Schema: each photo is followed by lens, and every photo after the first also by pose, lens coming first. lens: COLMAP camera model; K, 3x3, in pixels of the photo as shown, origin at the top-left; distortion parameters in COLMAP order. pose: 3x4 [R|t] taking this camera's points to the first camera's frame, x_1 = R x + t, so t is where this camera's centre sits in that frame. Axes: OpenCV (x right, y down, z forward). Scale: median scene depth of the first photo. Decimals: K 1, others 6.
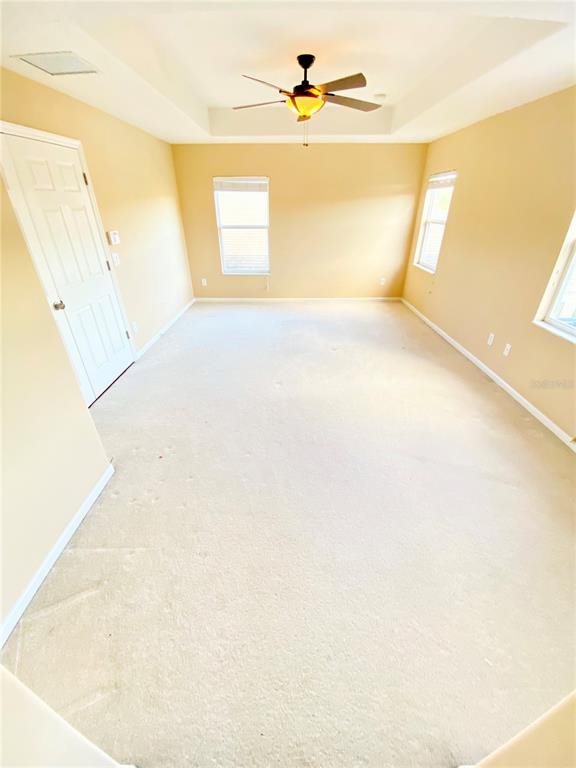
lens RADIAL K [[314.7, 0, 291.6], [0, 314.7, 388.1], [0, 0, 1]] dist [-0.009871, -0.009280]
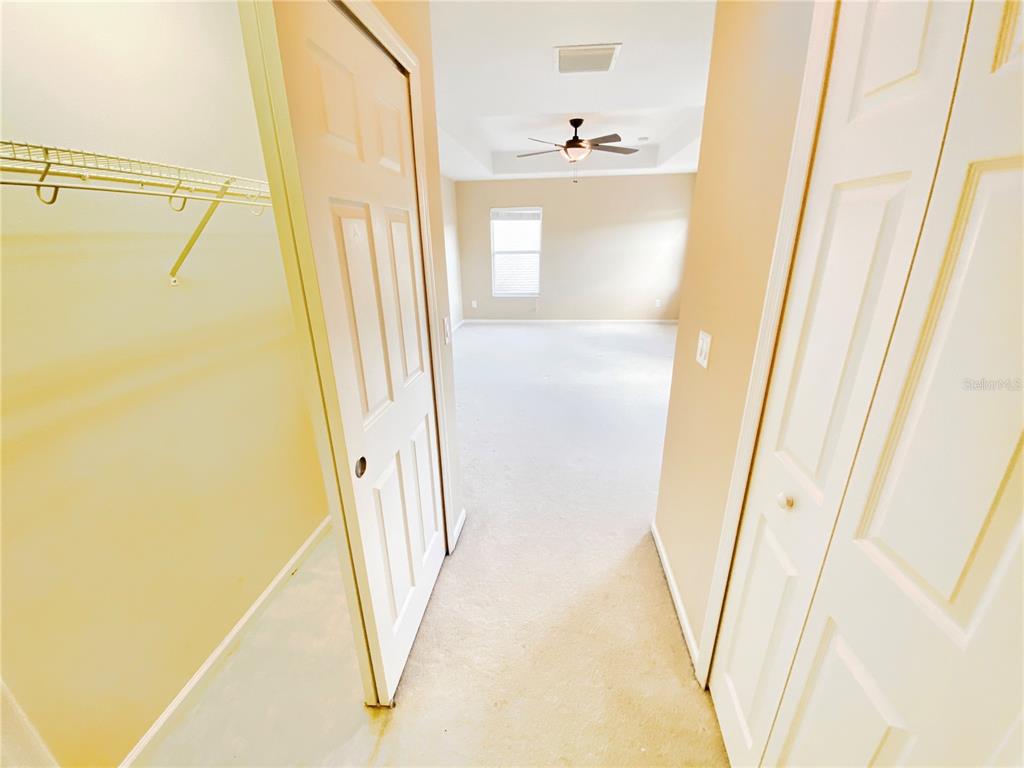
lens RADIAL K [[419.6, 0, 505.9], [0, 419.6, 396.5], [0, 0, 1]] dist [-0.009871, -0.009280]
pose [[0.990972, 0.028630, -0.130975, 0.014407], [-0.049744, 0.985716, -0.160899, 0.323258], [0.124497, 0.165962, 0.978242, -0.496447]]
